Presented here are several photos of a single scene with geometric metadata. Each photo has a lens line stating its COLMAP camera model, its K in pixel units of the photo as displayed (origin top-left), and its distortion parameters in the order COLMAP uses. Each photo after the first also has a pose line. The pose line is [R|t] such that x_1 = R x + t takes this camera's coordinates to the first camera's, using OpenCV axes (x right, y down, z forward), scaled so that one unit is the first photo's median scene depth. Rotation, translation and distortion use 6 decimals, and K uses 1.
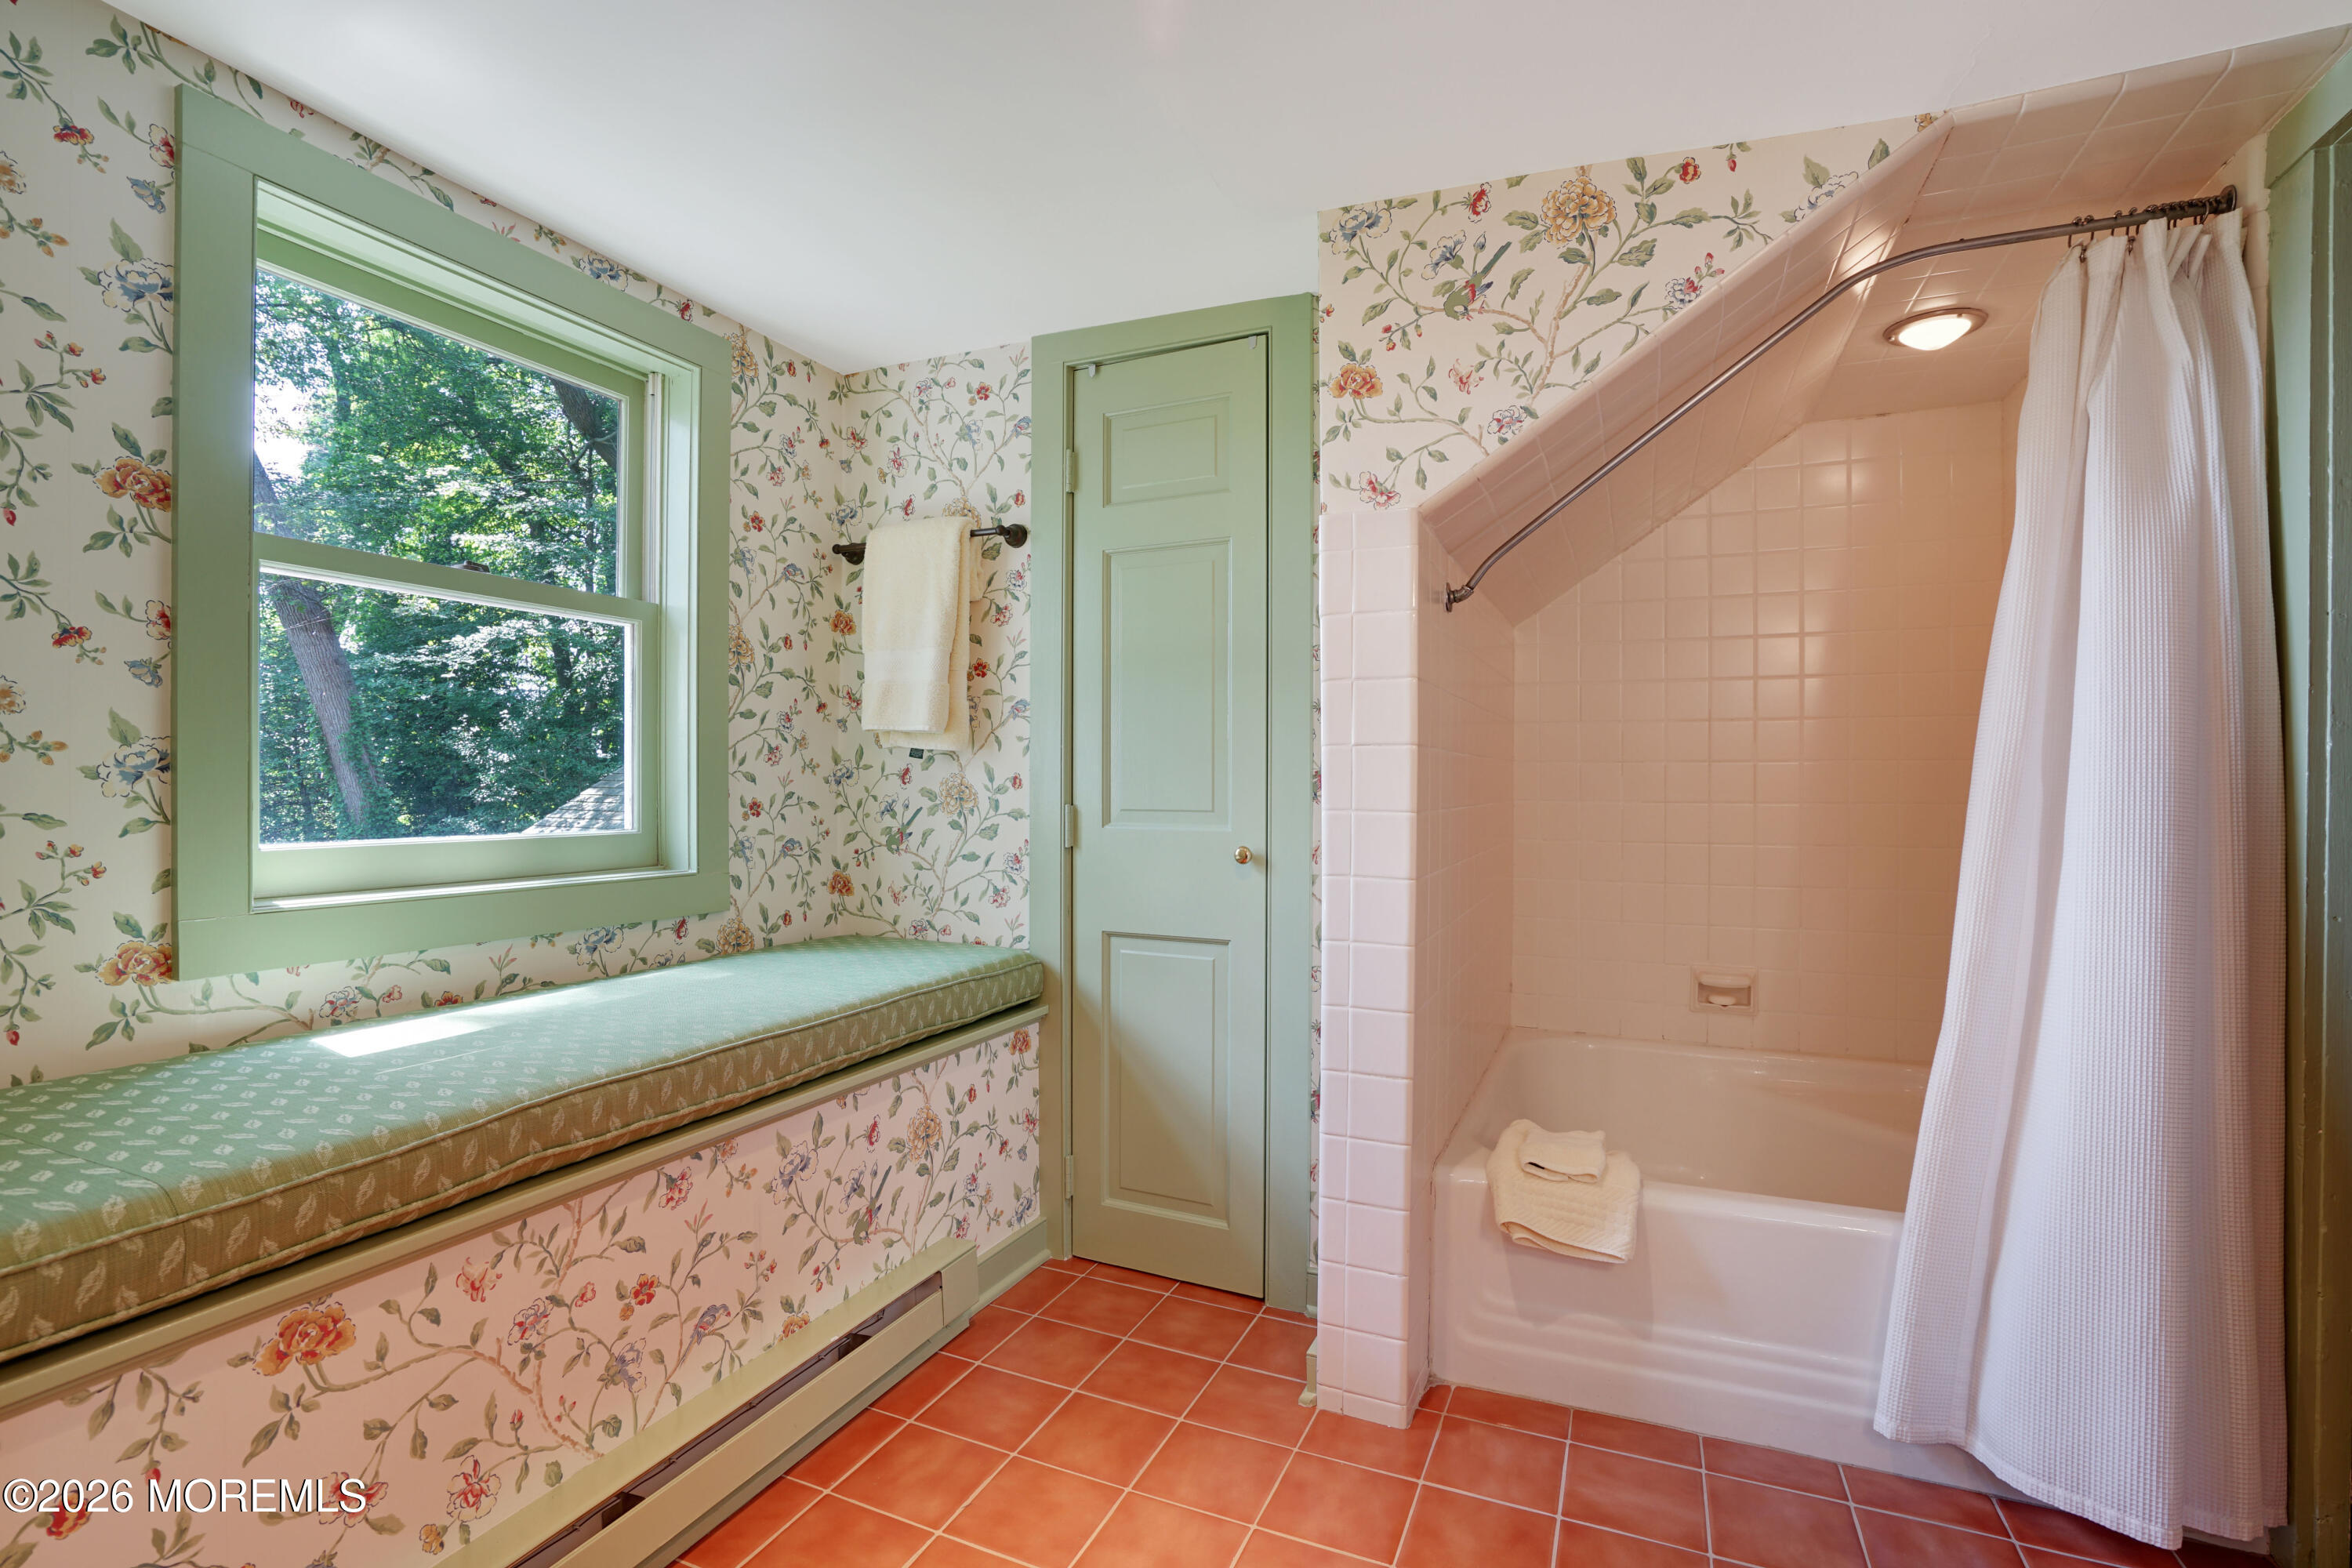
lens RADIAL K [[1086.3, 0, 1177.4], [0, 1086.3, 782.6], [0, 0, 1]] dist [-0.015931, 0.000177]
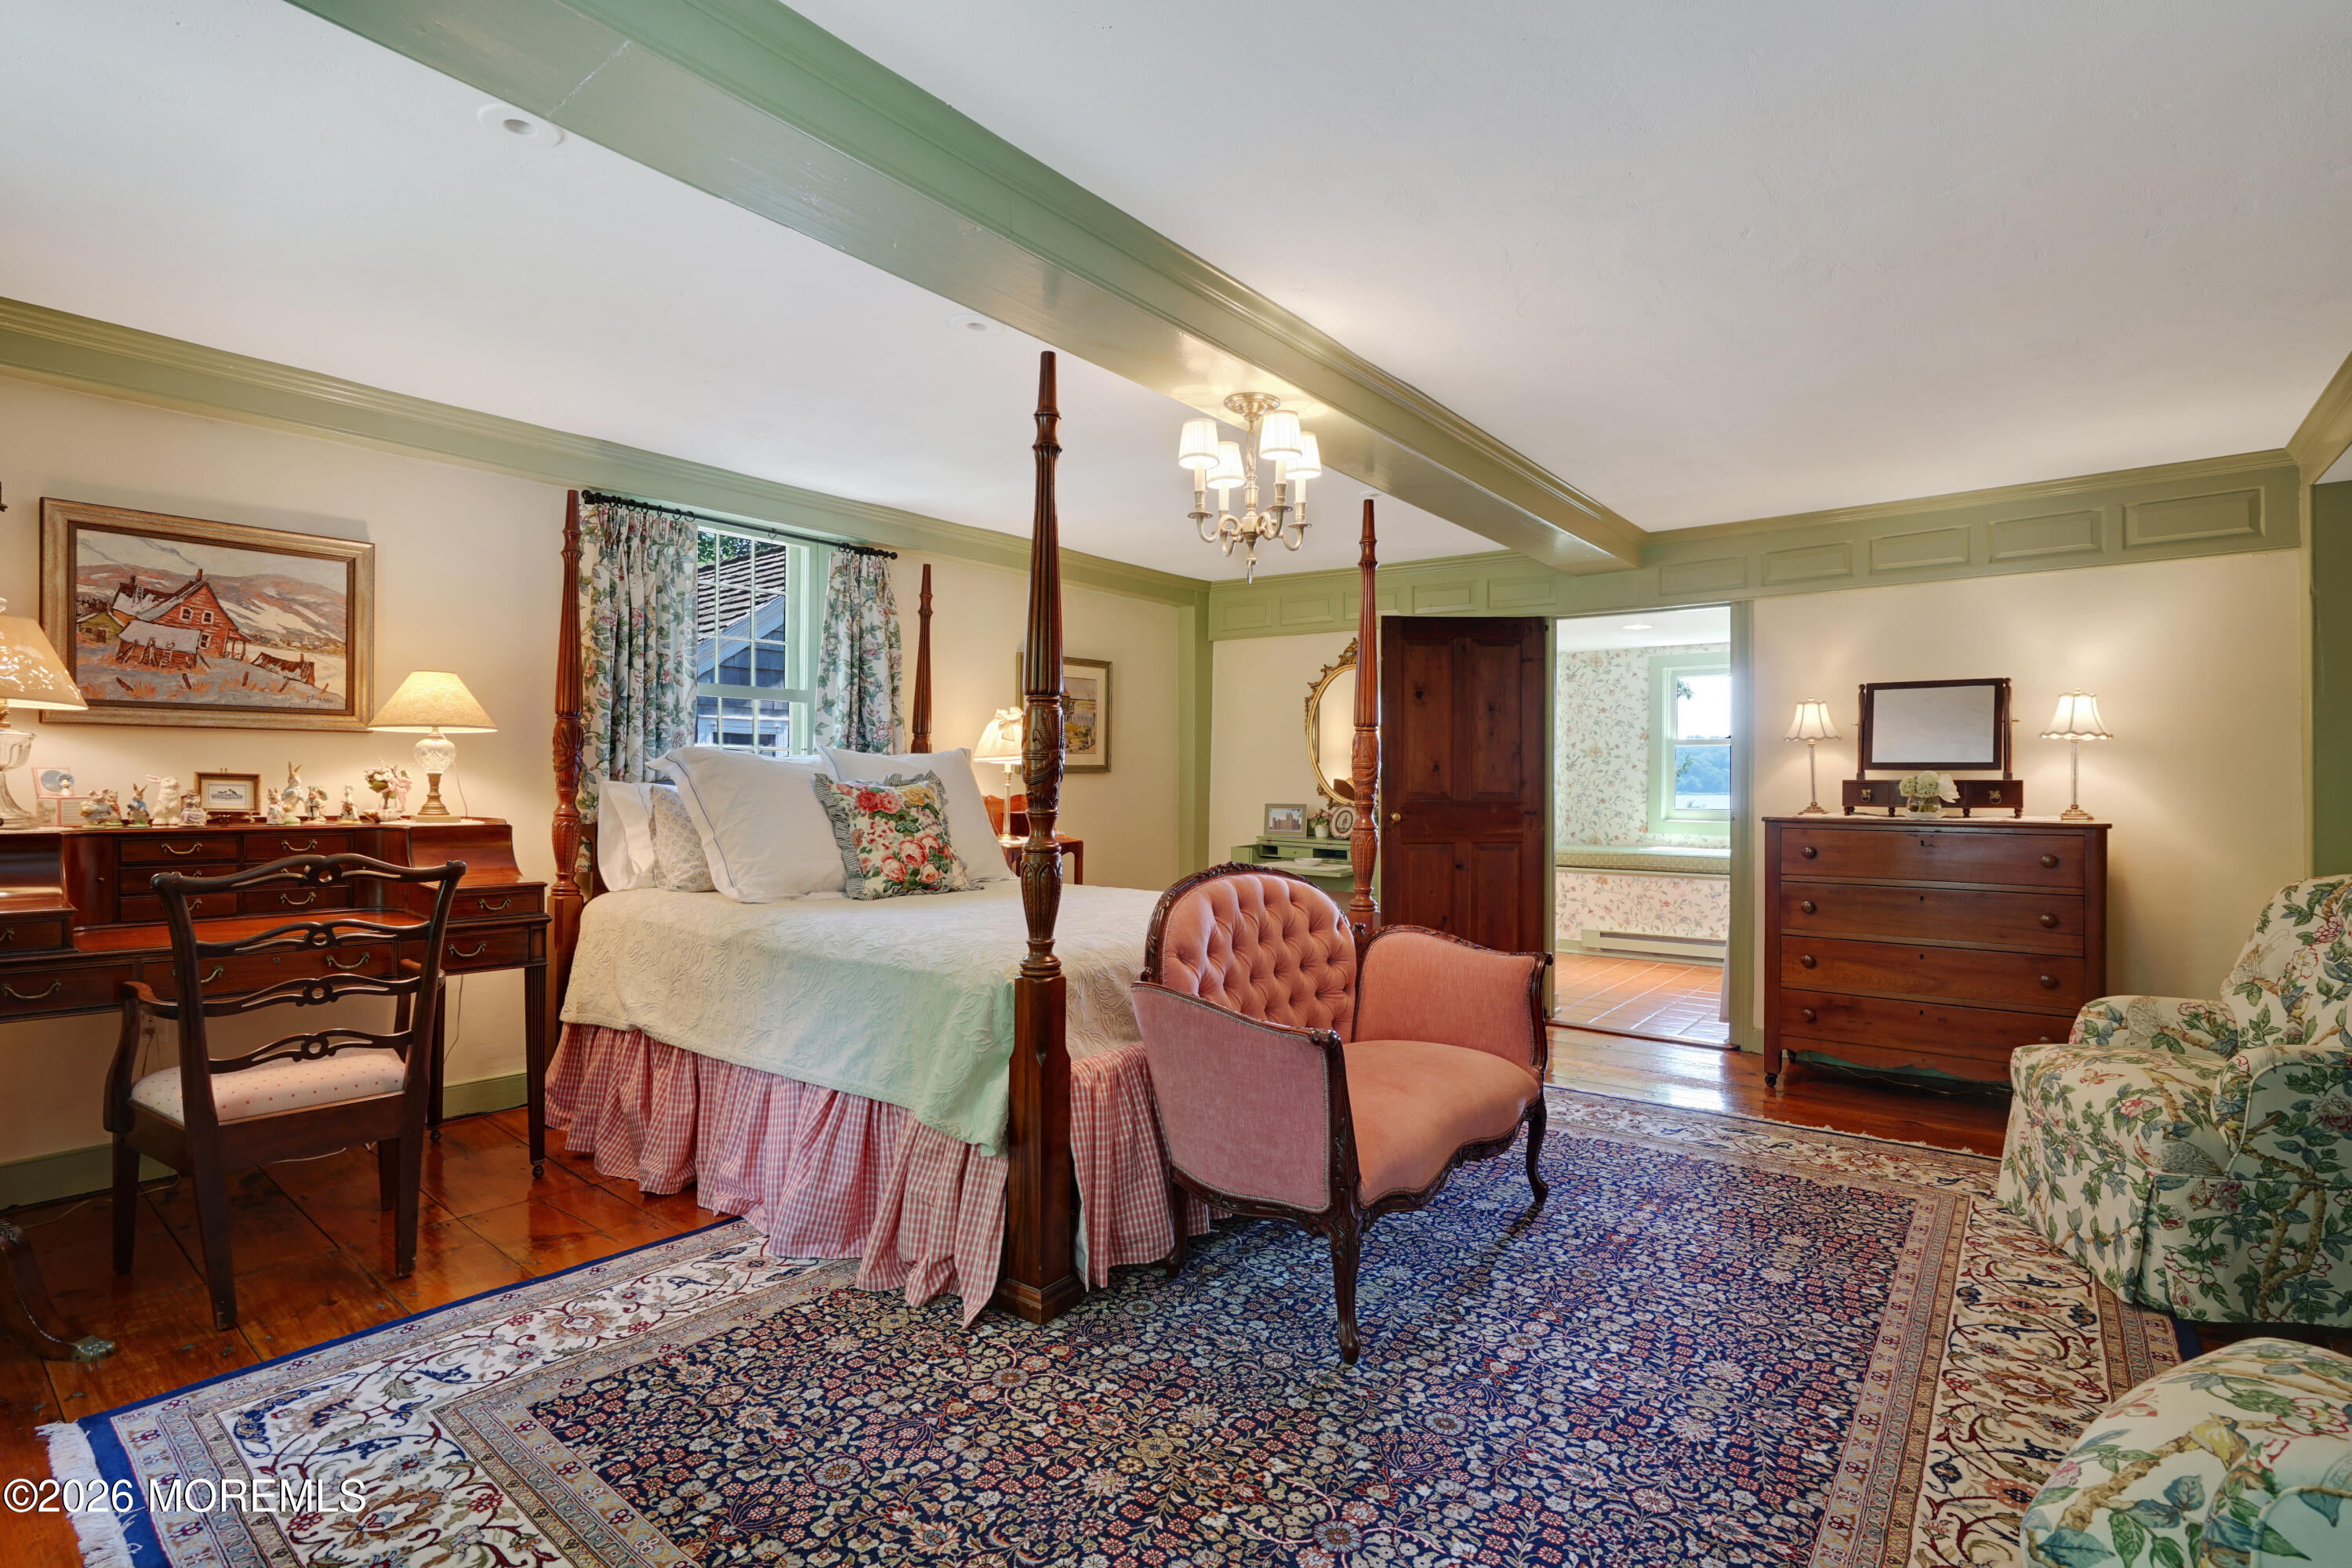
lens RADIAL K [[1086.3, 0, 1181.2], [0, 1086.3, 786.8], [0, 0, 1]] dist [-0.015931, 0.000177]
pose [[-0.255582, -0.002216, -0.966785, 4.338673], [-0.006331, 0.999980, -0.000618, -0.015991], [0.966767, 0.005963, -0.255590, 0.157587]]
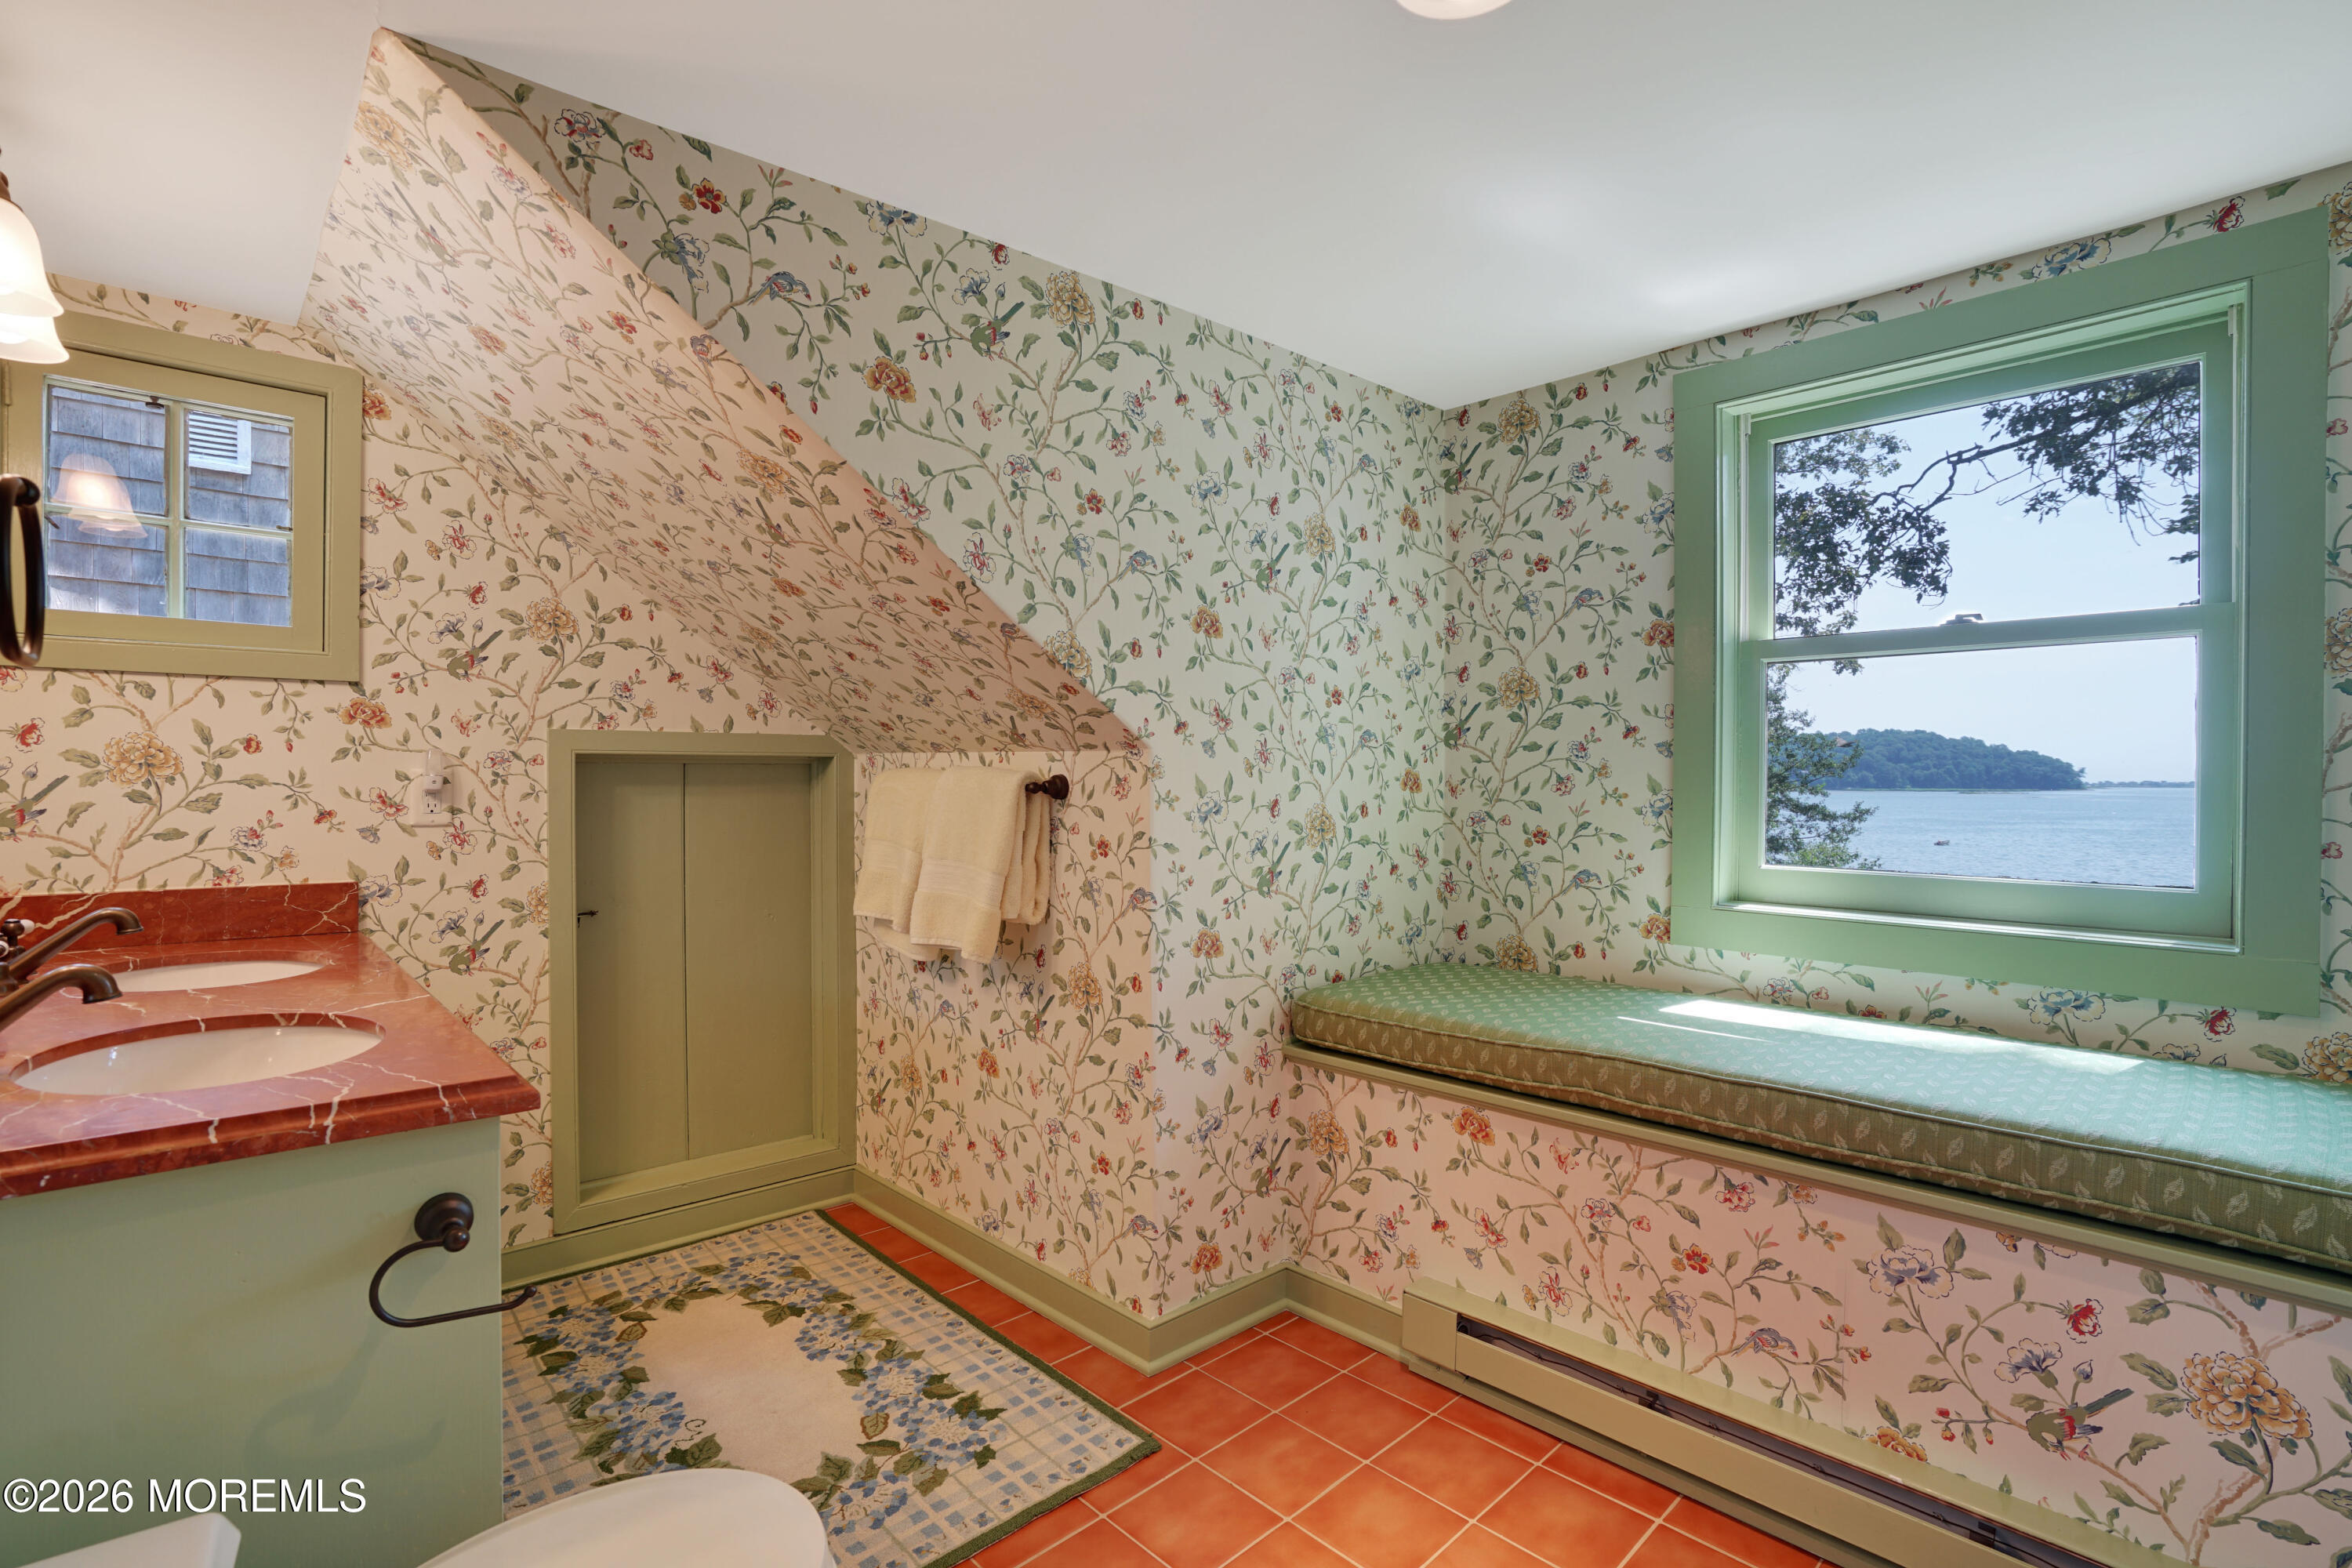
lens RADIAL K [[1086.3, 0, 1171.0], [0, 1086.3, 783.3], [0, 0, 1]] dist [-0.015931, 0.000177]
pose [[-0.386273, -0.001780, -0.922383, 0.777737], [-0.005045, 0.999987, 0.000183, -0.045284], [0.922371, 0.004724, -0.386277, 0.877851]]
